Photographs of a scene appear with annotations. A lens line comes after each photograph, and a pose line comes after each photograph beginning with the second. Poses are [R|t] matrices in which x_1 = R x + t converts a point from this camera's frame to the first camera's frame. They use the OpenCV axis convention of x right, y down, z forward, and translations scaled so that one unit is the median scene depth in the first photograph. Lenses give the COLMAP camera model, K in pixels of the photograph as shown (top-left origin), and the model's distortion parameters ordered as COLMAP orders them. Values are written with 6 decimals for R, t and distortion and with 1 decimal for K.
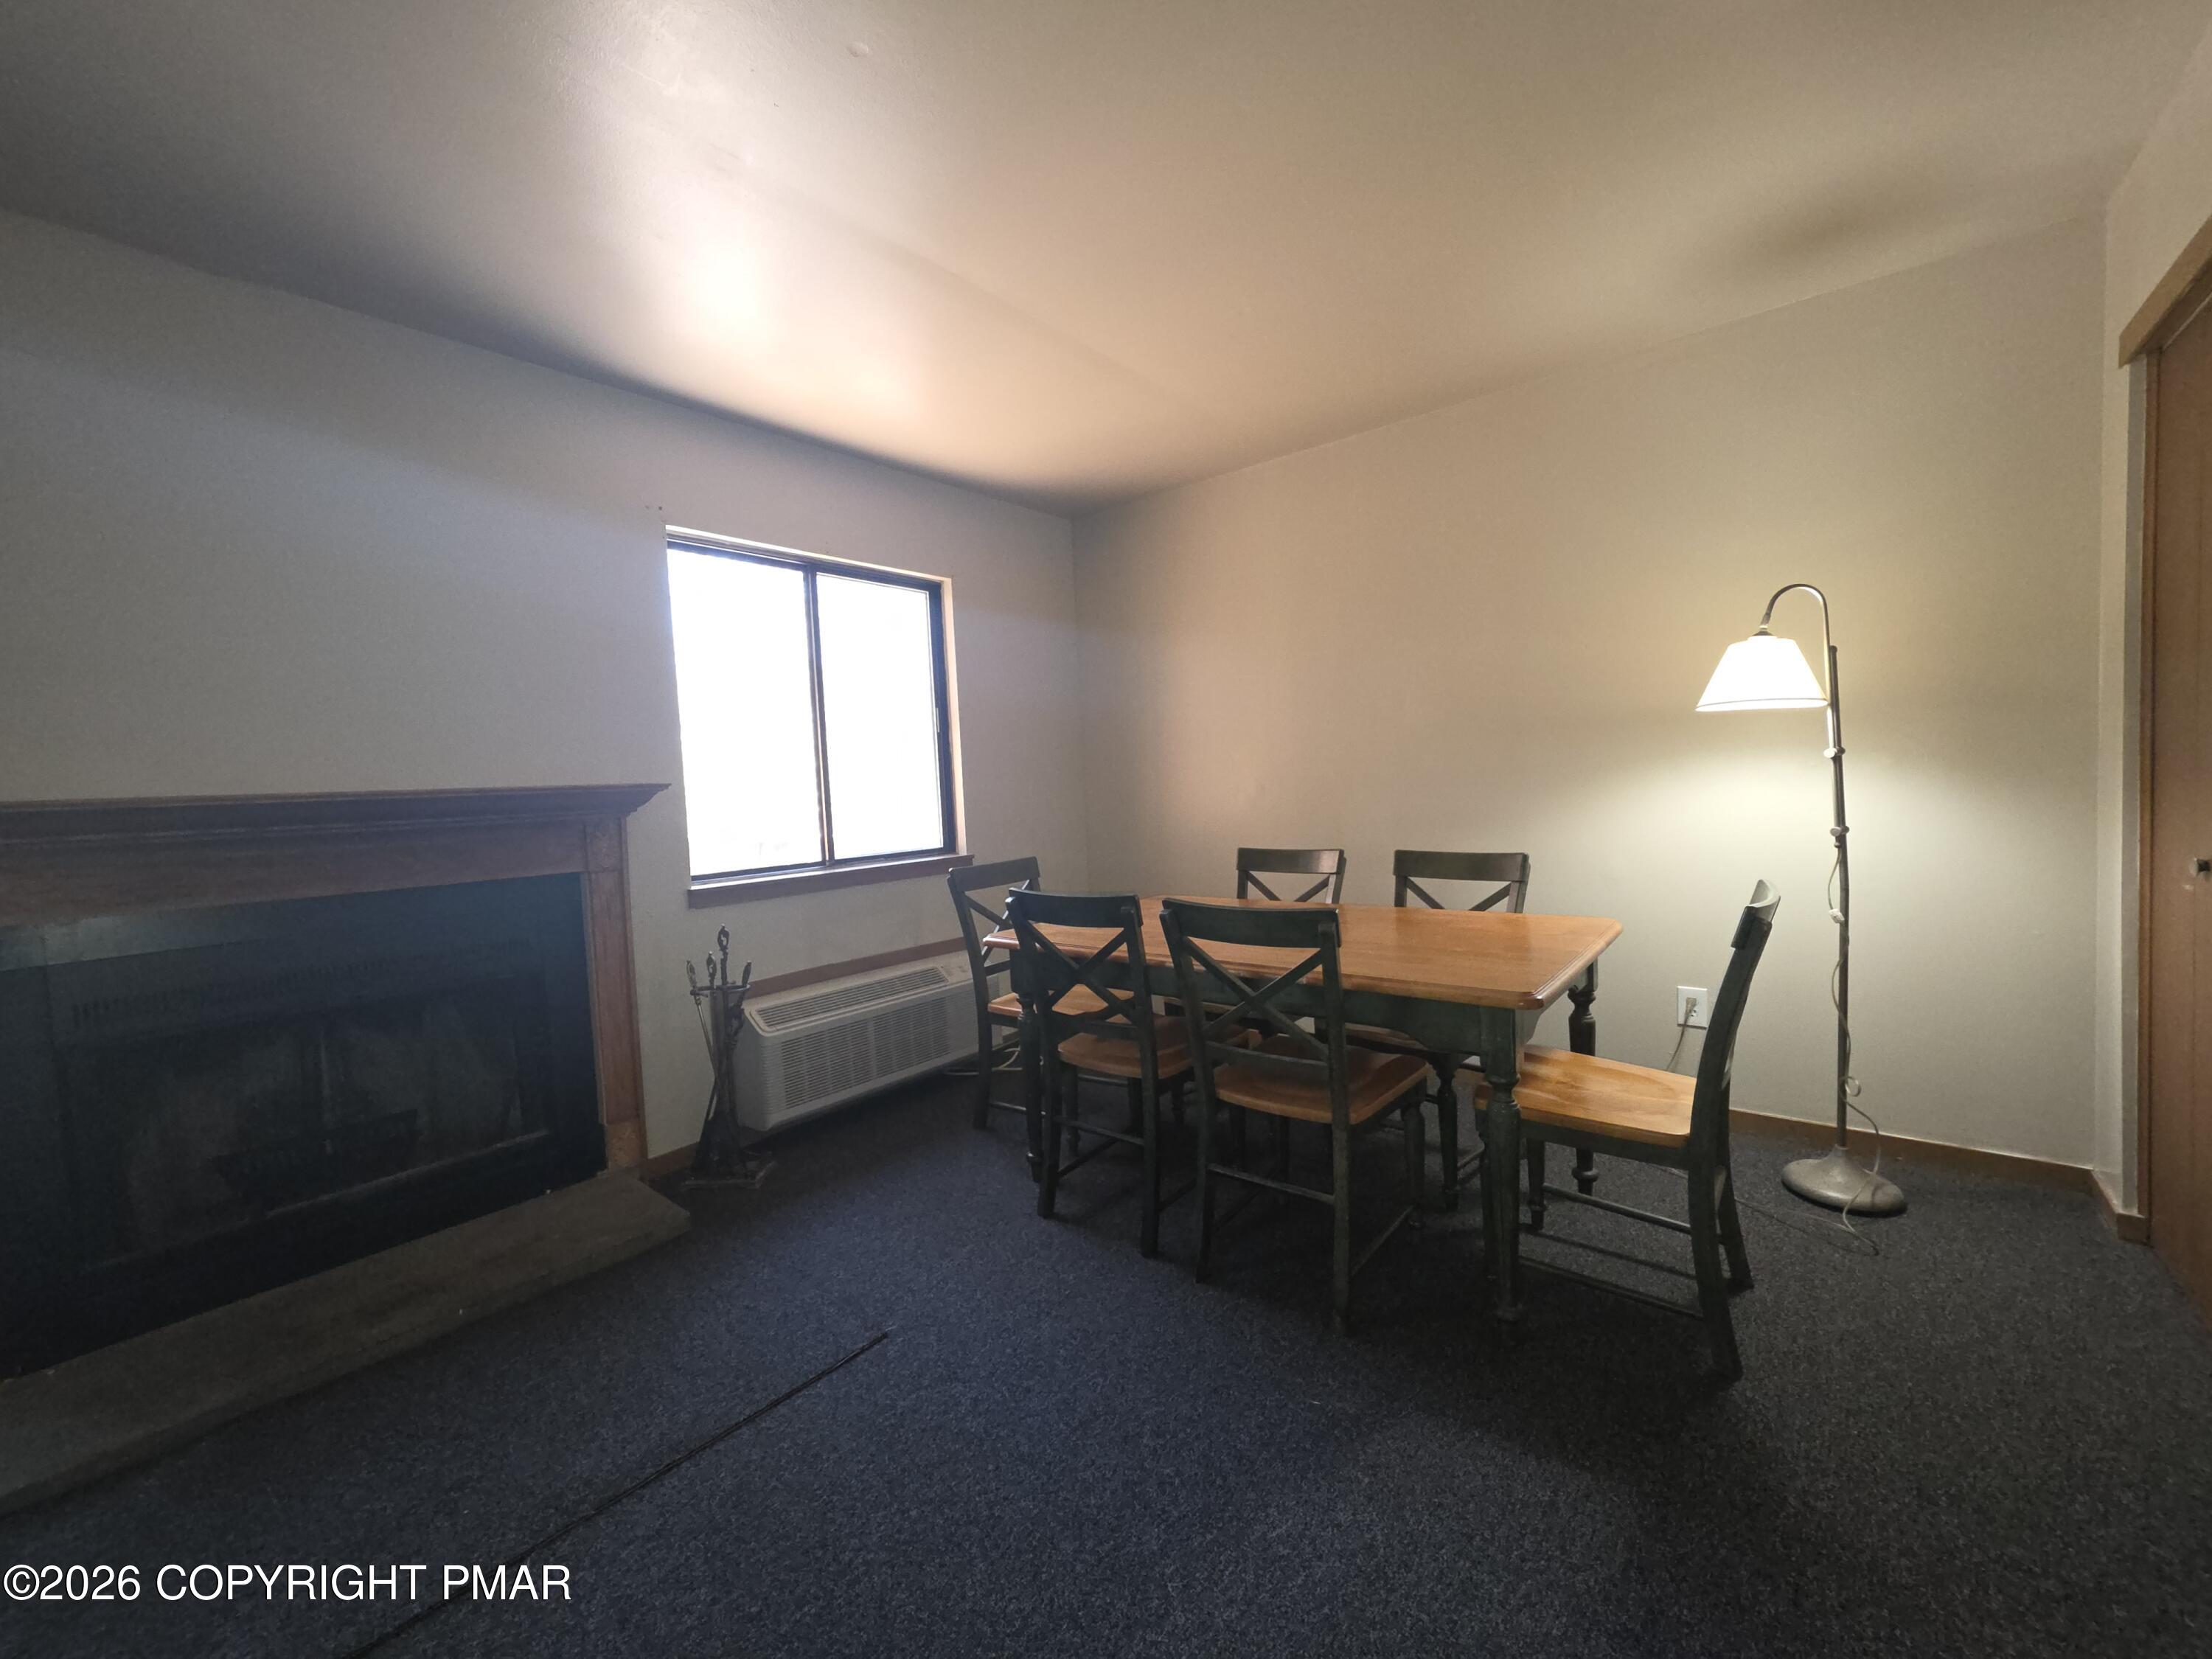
lens RADIAL K [[878.2, 0, 1113.6], [0, 878.2, 833.8], [0, 0, 1]] dist [-0.003677, 0.001858]
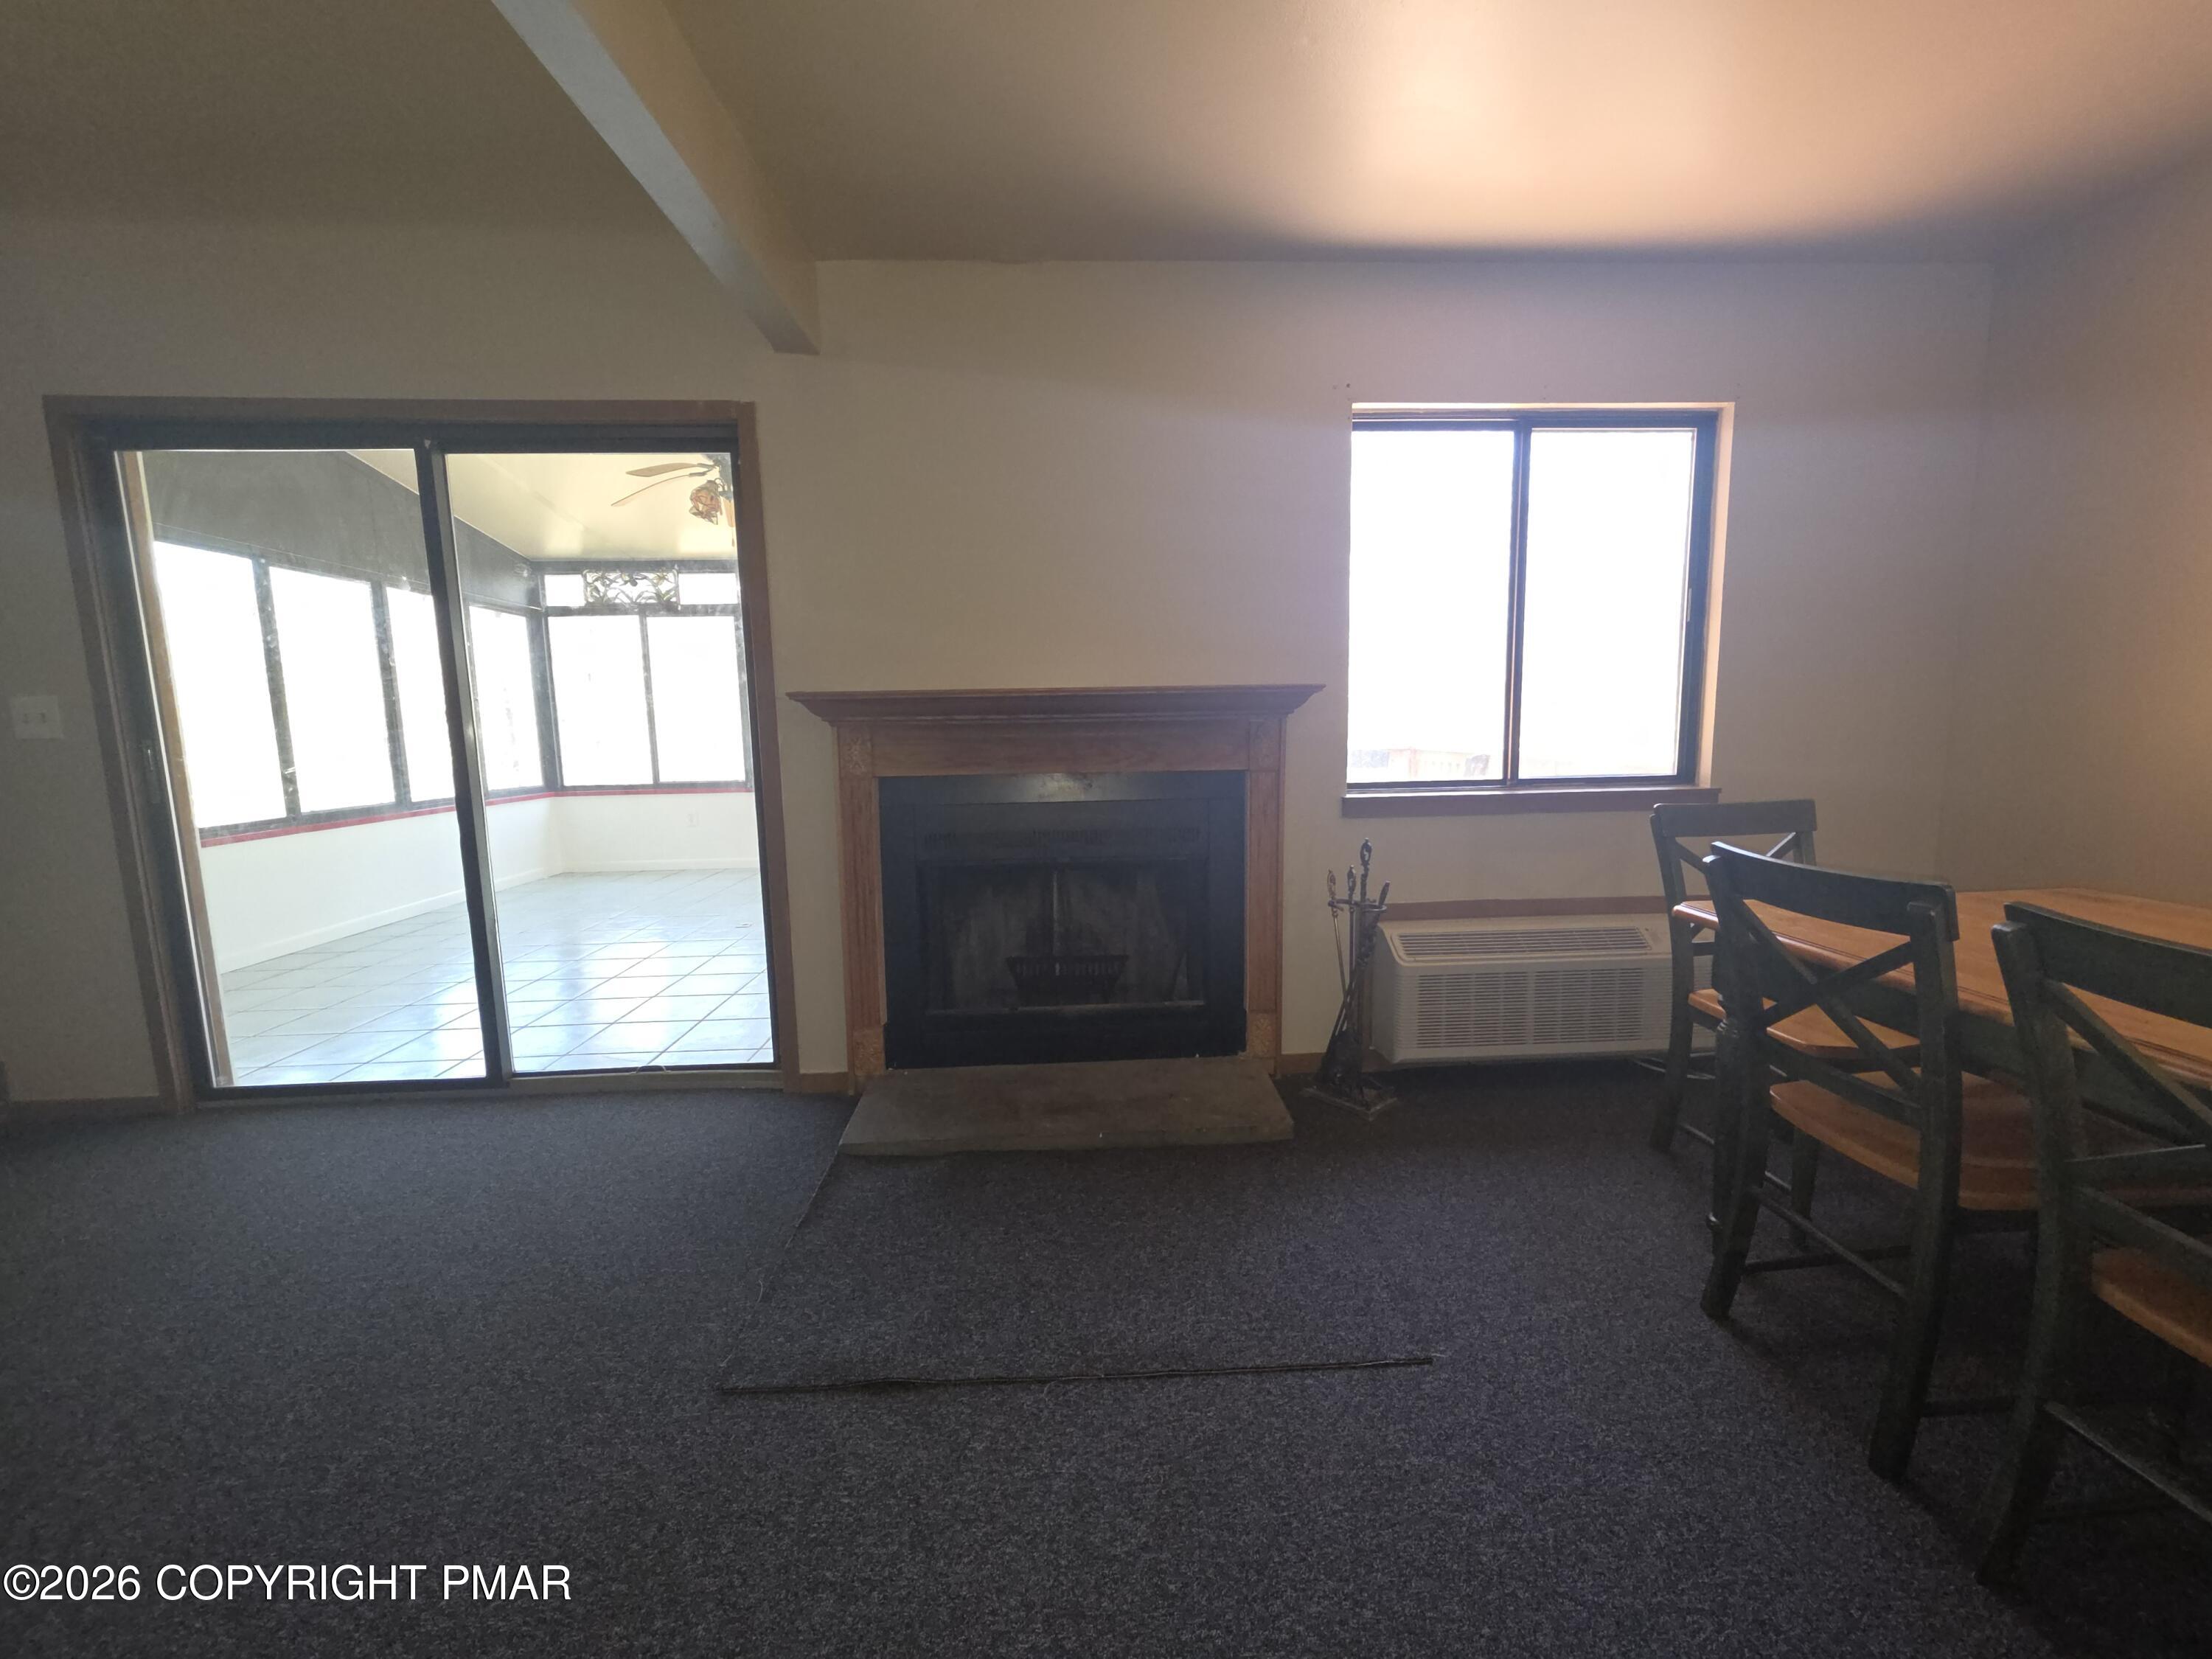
lens RADIAL K [[878.2, 0, 1115.7], [0, 878.2, 829.0], [0, 0, 1]] dist [-0.003677, 0.001858]
pose [[0.672710, 0.125211, -0.729235, 0.064863], [-0.055019, 0.991314, 0.119456, -0.003717], [0.737858, -0.040237, 0.673756, 0.202857]]
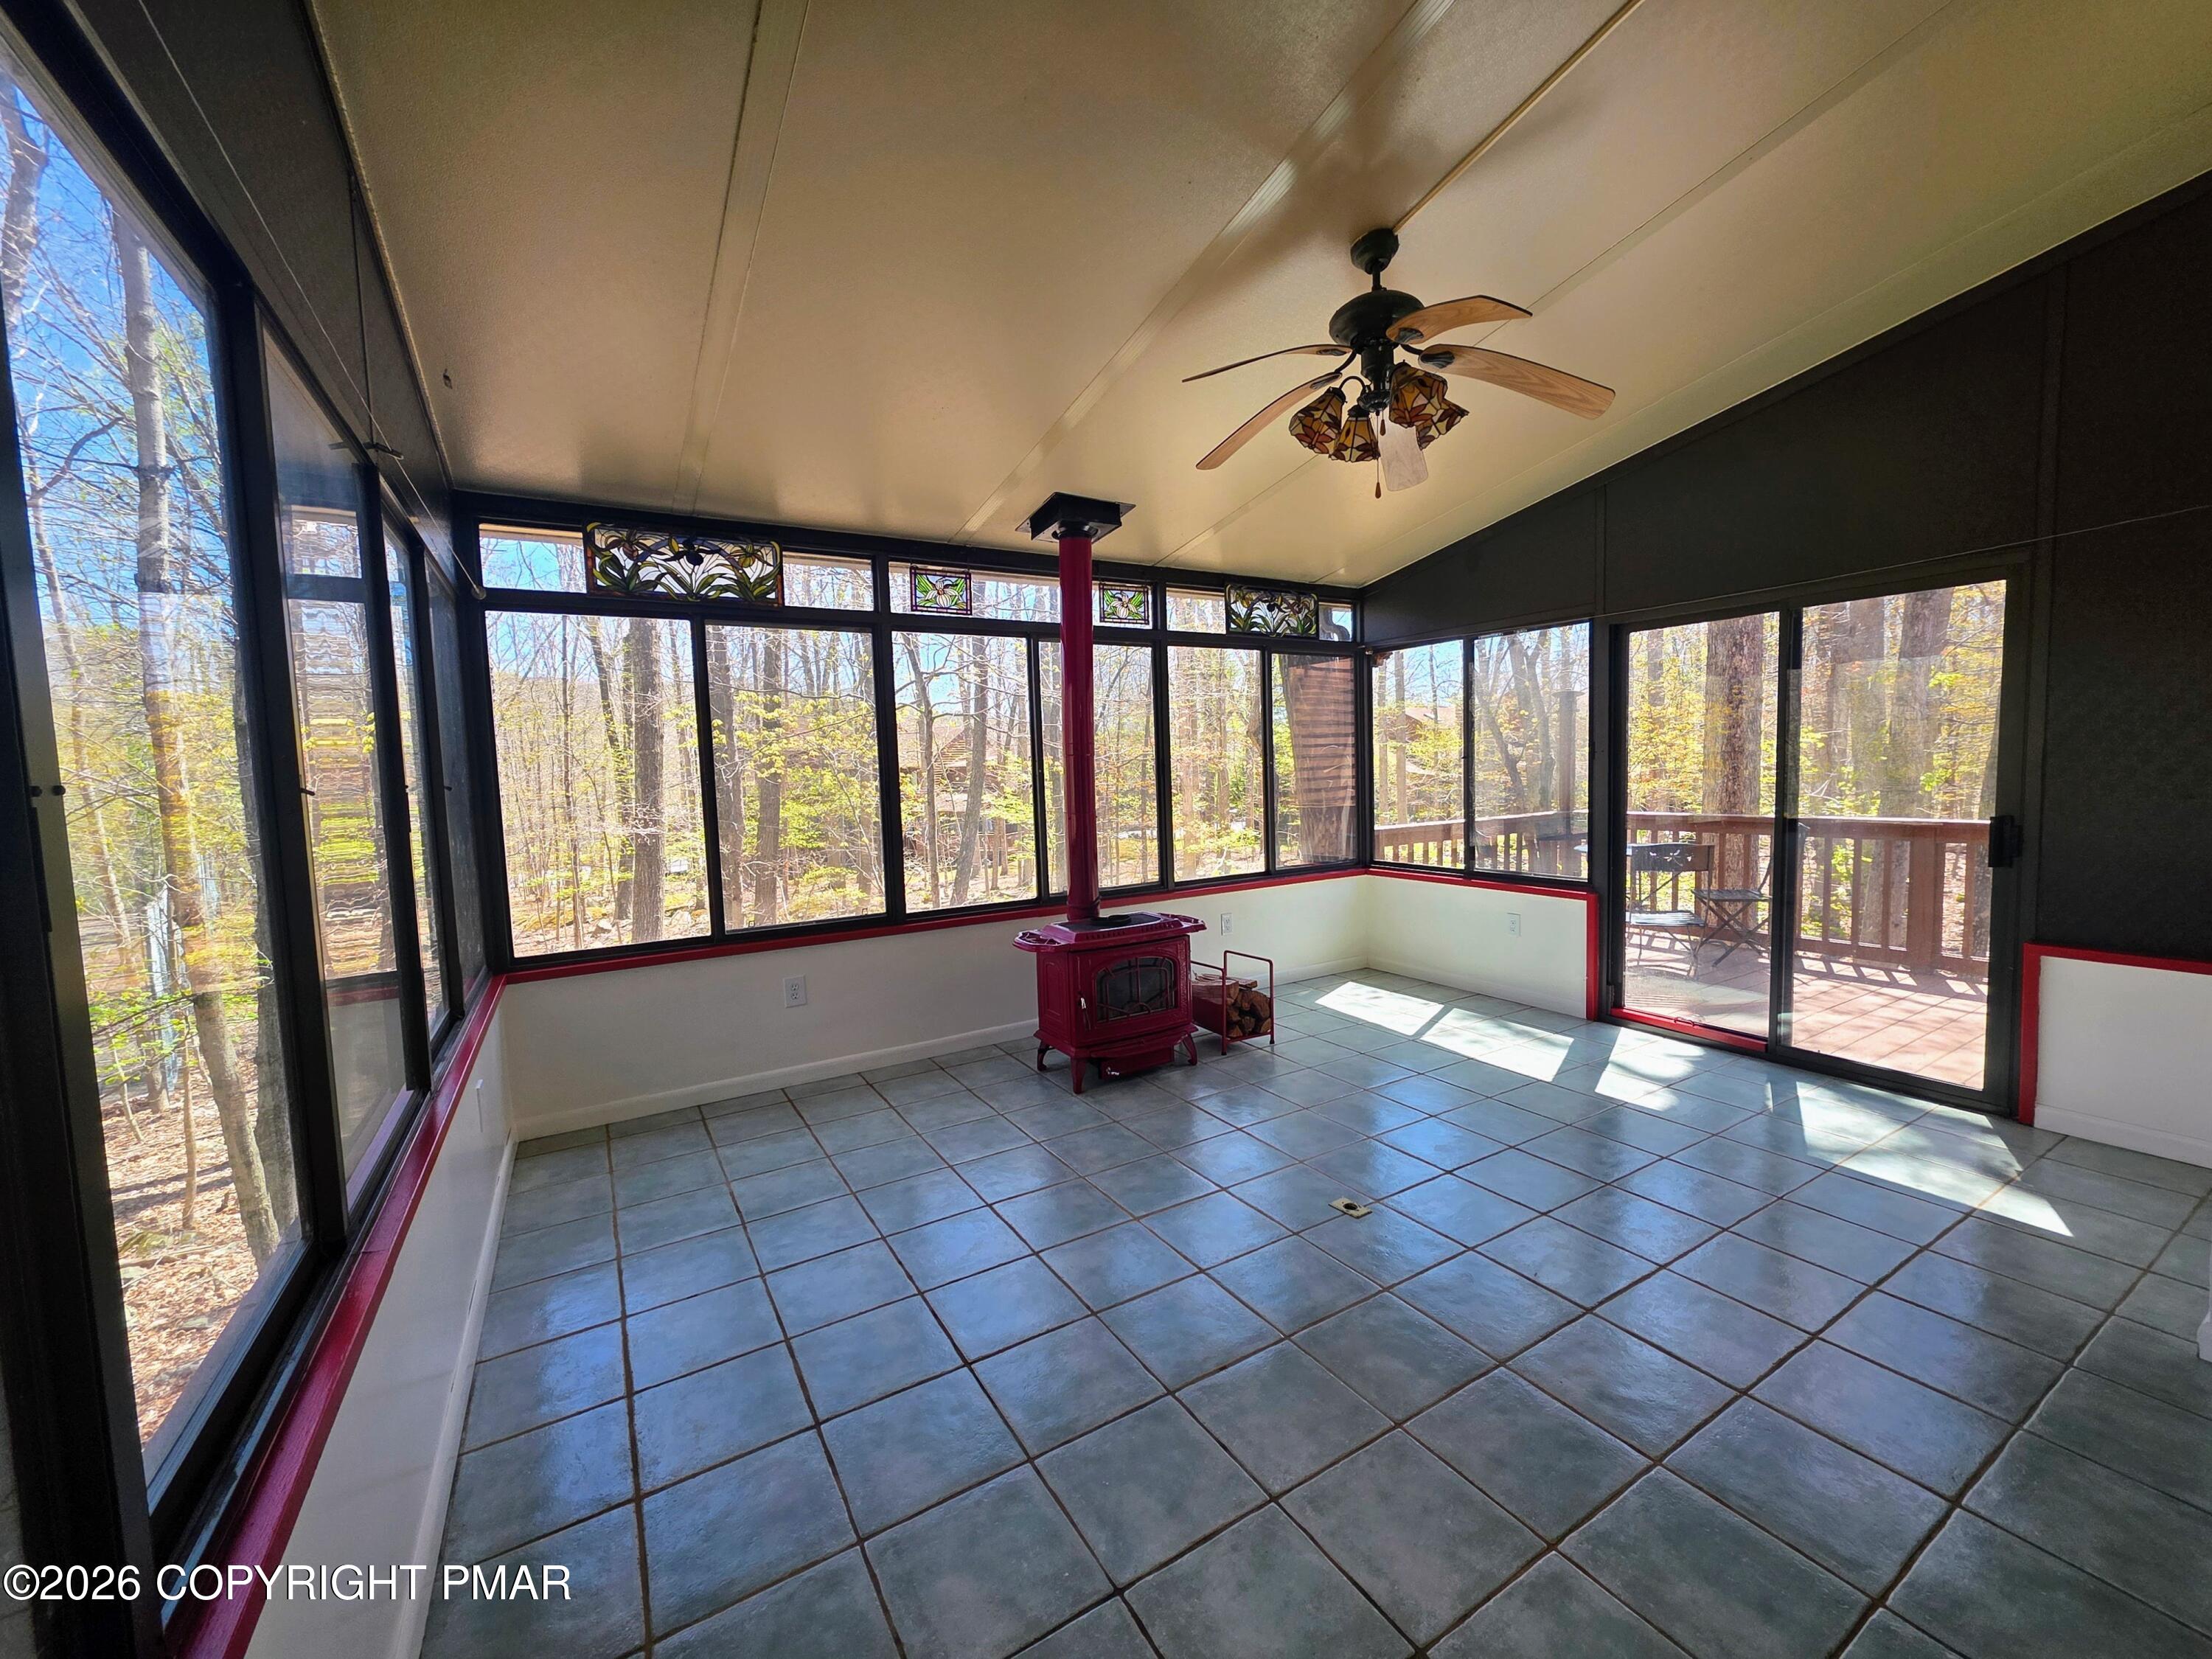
lens RADIAL K [[878.2, 0, 1123.5], [0, 878.2, 831.6], [0, 0, 1]] dist [-0.003677, 0.001858]
pose [[0.944748, 0.042781, -0.324994, -2.055674], [-0.032322, 0.998773, 0.037514, 0.018958], [0.326200, -0.024937, 0.944972, -0.207408]]
